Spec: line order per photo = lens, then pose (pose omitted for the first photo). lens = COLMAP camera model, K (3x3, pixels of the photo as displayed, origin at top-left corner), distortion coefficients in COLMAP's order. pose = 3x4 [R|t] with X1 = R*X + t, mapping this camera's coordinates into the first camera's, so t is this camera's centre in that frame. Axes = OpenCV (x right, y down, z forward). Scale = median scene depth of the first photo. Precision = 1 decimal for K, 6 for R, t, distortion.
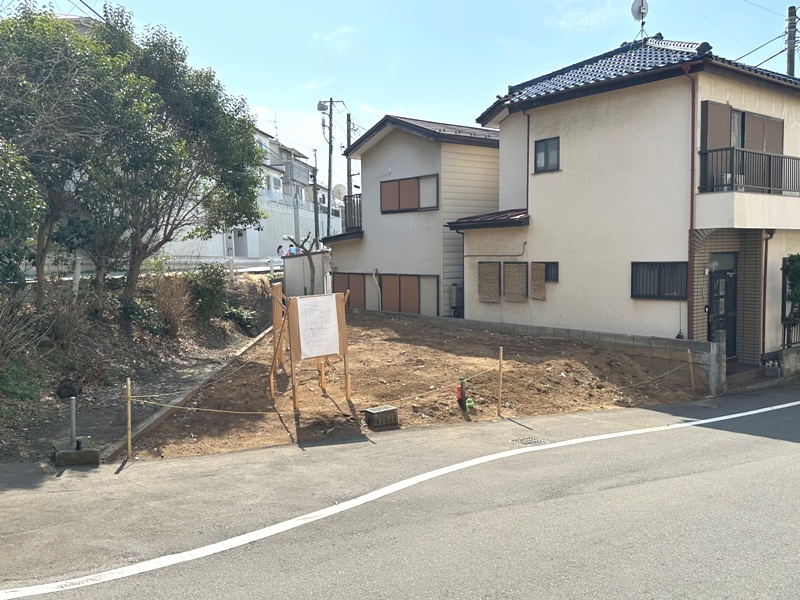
lens RADIAL K [[716.1, 0, 401.4], [0, 716.1, 307.2], [0, 0, 1]] dist [0.092522, -0.085150]
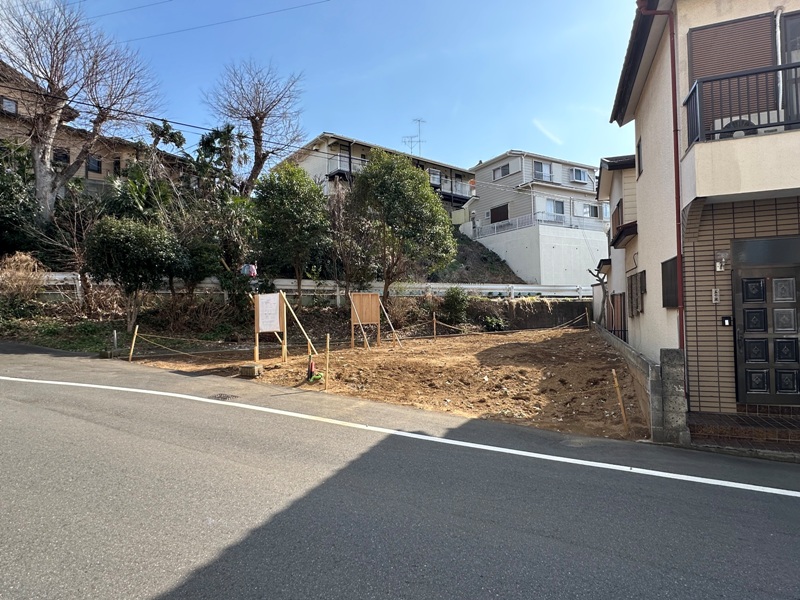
lens RADIAL K [[442.8, 0, 398.7], [0, 442.8, 300.0], [0, 0, 1]] dist [-0.003222, 0.006090]
pose [[0.490202, -0.009343, -0.871559, 0.556447], [-0.054809, 0.997633, -0.041522, 0.014197], [0.869884, 0.068123, 0.488529, 0.467455]]
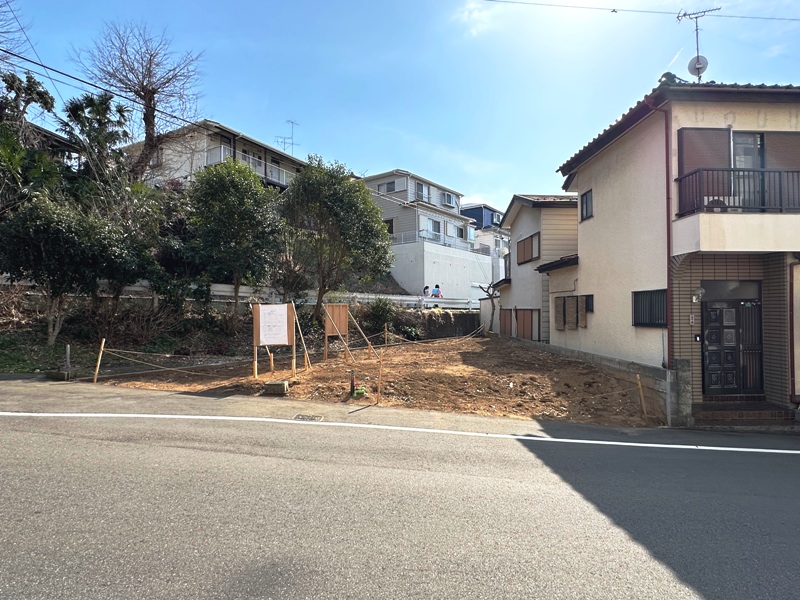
lens RADIAL K [[442.8, 0, 396.3], [0, 442.8, 301.8], [0, 0, 1]] dist [-0.003222, 0.006090]
pose [[0.787269, 0.003864, -0.616598, 0.411933], [-0.060357, 0.995661, -0.070825, 0.017667], [0.613649, 0.092974, 0.784086, 0.257179]]
